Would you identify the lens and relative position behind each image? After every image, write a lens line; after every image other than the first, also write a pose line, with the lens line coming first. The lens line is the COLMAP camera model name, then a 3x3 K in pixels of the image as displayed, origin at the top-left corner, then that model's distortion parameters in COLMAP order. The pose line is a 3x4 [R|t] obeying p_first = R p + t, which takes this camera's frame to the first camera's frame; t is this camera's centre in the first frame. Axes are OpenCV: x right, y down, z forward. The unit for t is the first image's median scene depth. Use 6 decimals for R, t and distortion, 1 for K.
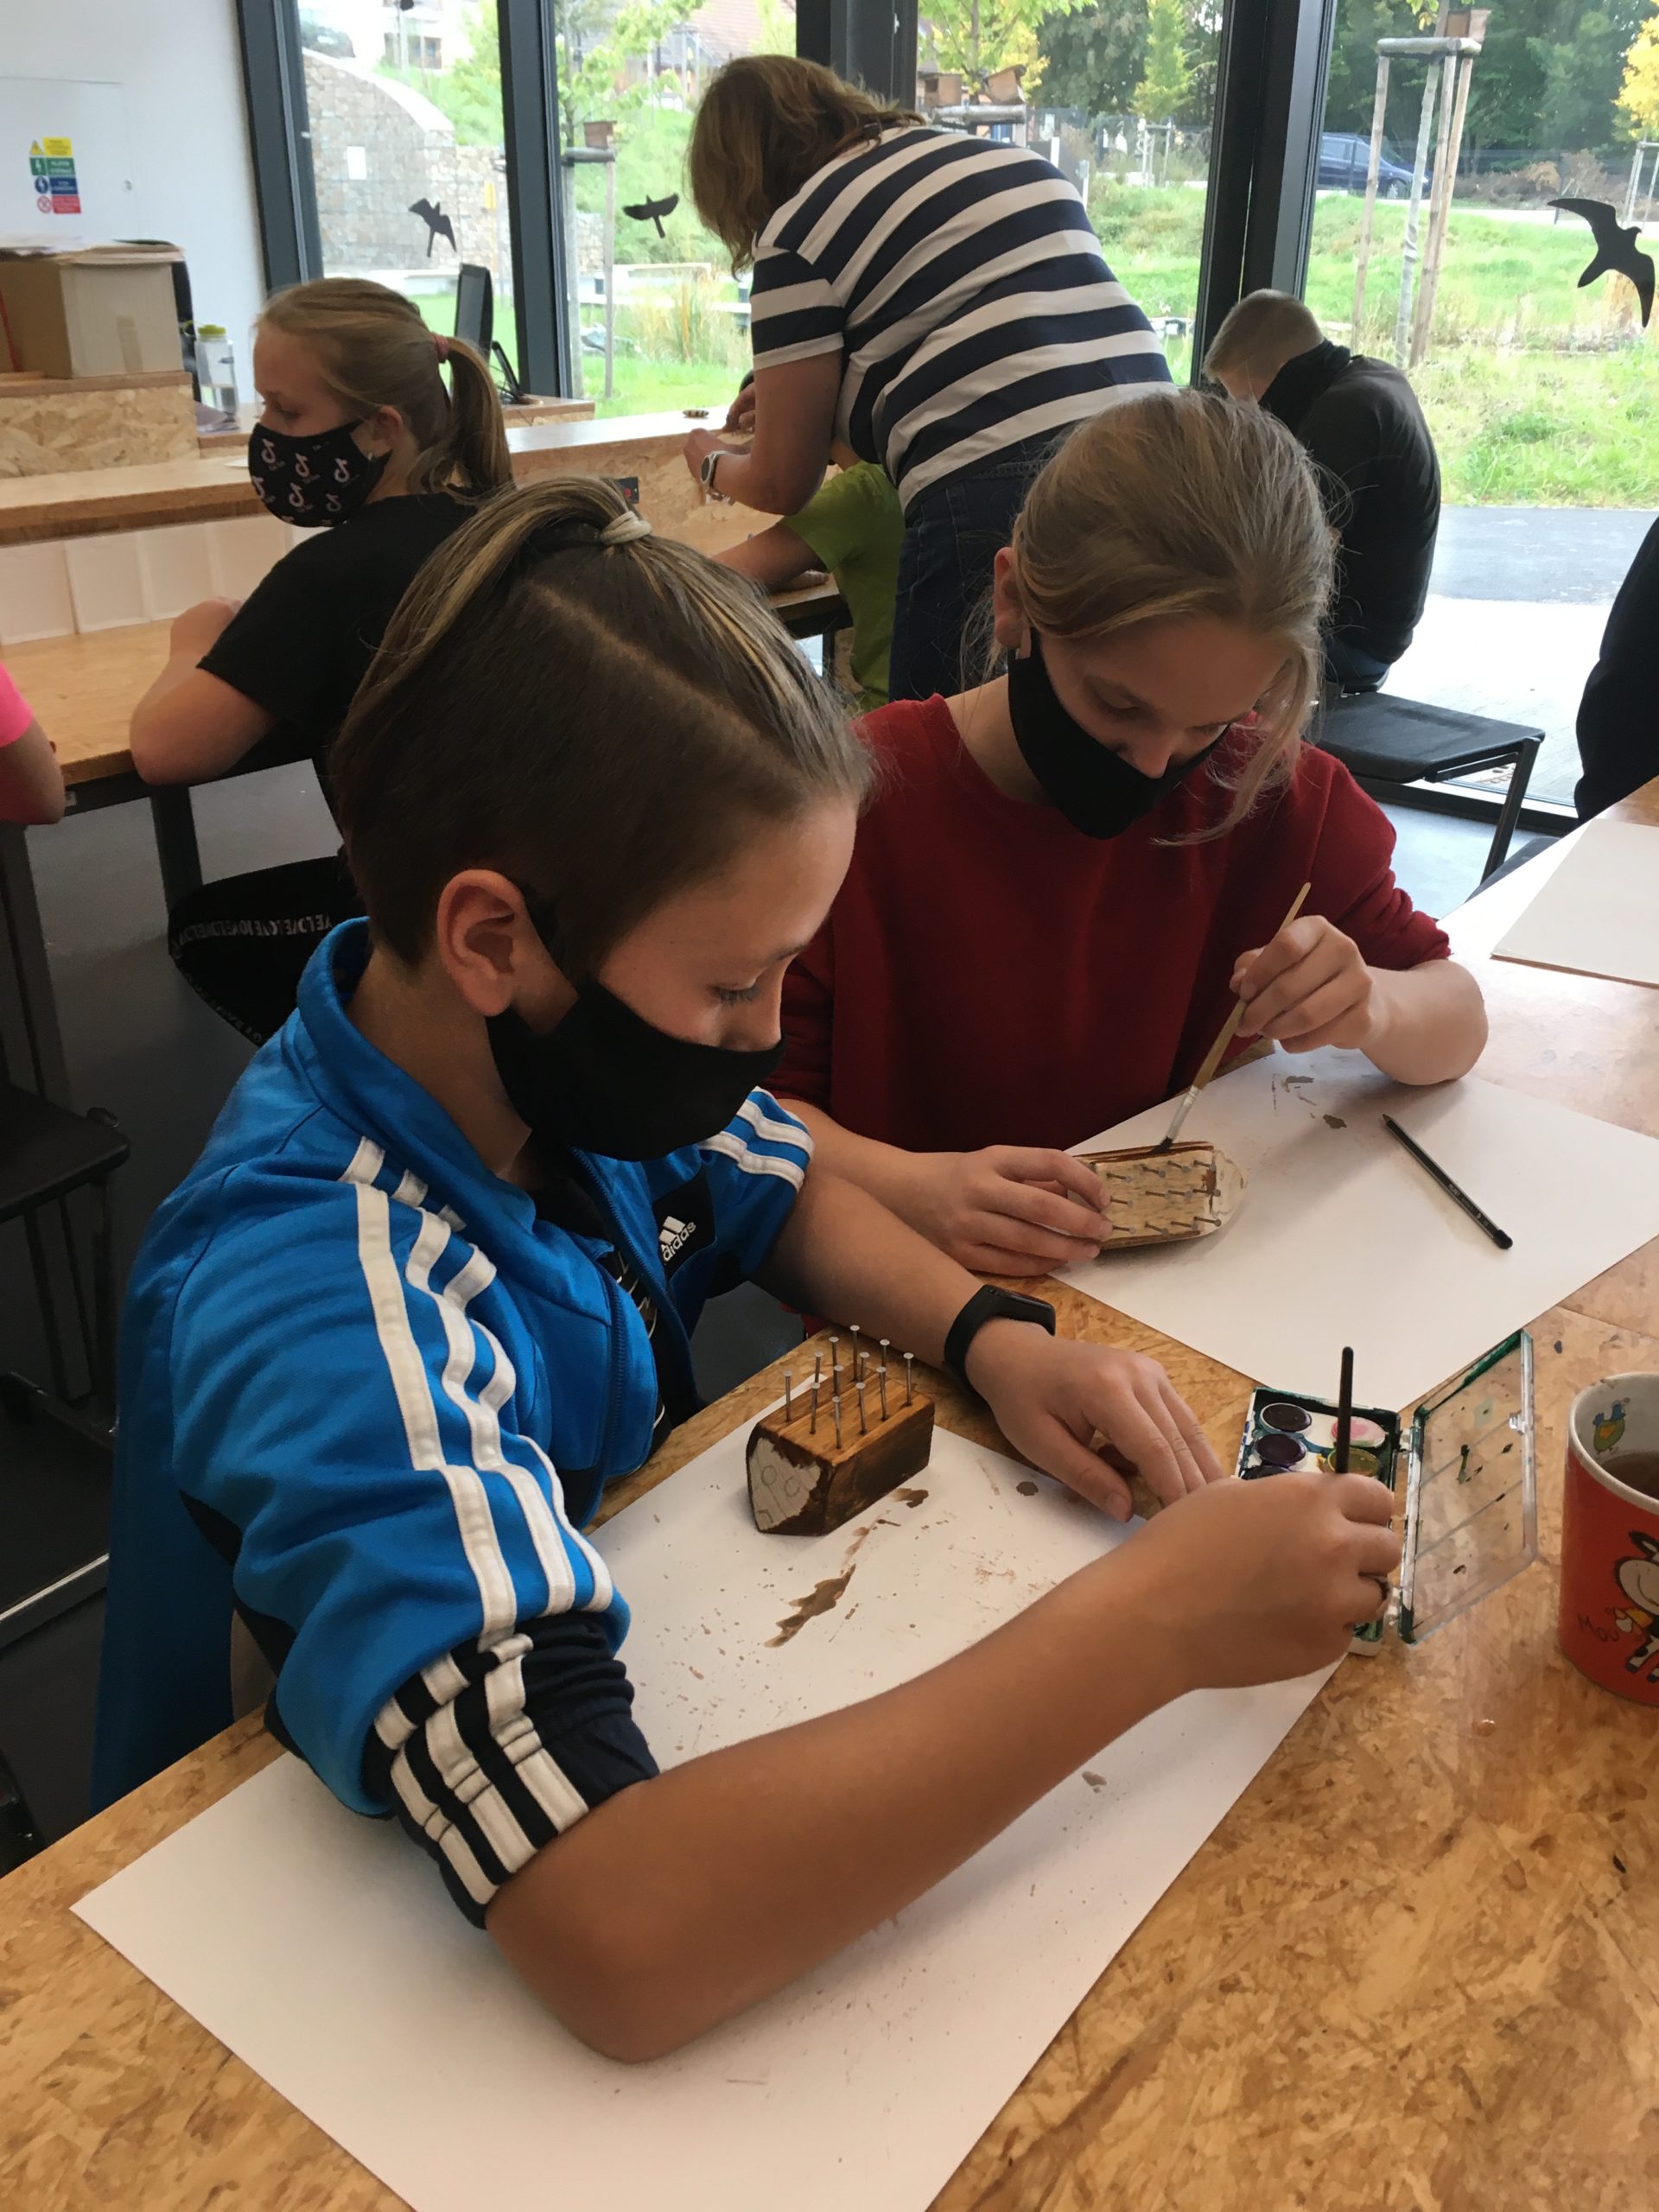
lens RADIAL K [[1881.7, 0, 853.4], [0, 1881.7, 1096.7], [0, 0, 1]] dist [0.054867, -0.069889]
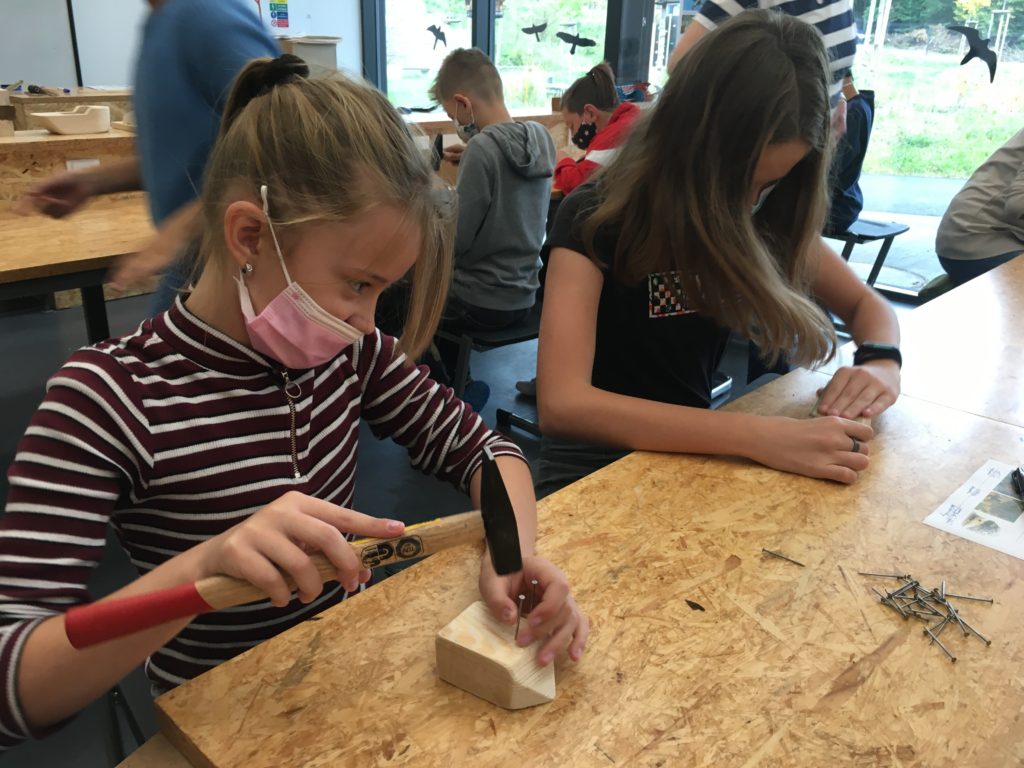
lens RADIAL K [[871.1, 0, 516.2], [0, 871.1, 390.0], [0, 0, 1]] dist [0.054867, -0.069889]
pose [[0.996254, 0.047490, -0.072266, -0.016279], [-0.051983, 0.996745, -0.061621, 0.015938], [0.069104, 0.065147, 0.995480, -0.012204]]
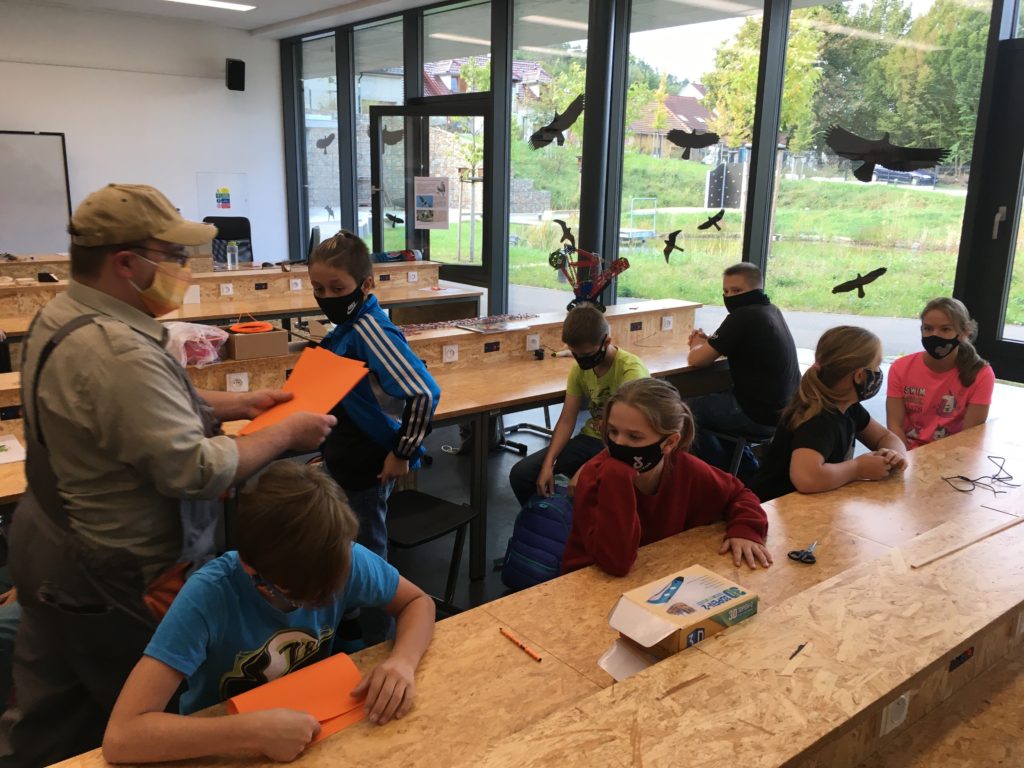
lens RADIAL K [[871.1, 0, 503.6], [0, 871.1, 384.7], [0, 0, 1]] dist [0.054867, -0.069889]
pose [[0.972357, 0.062337, -0.225026, 0.255878], [-0.107600, 0.974908, -0.194876, 0.062403], [0.207231, 0.213702, 0.954666, -0.200765]]
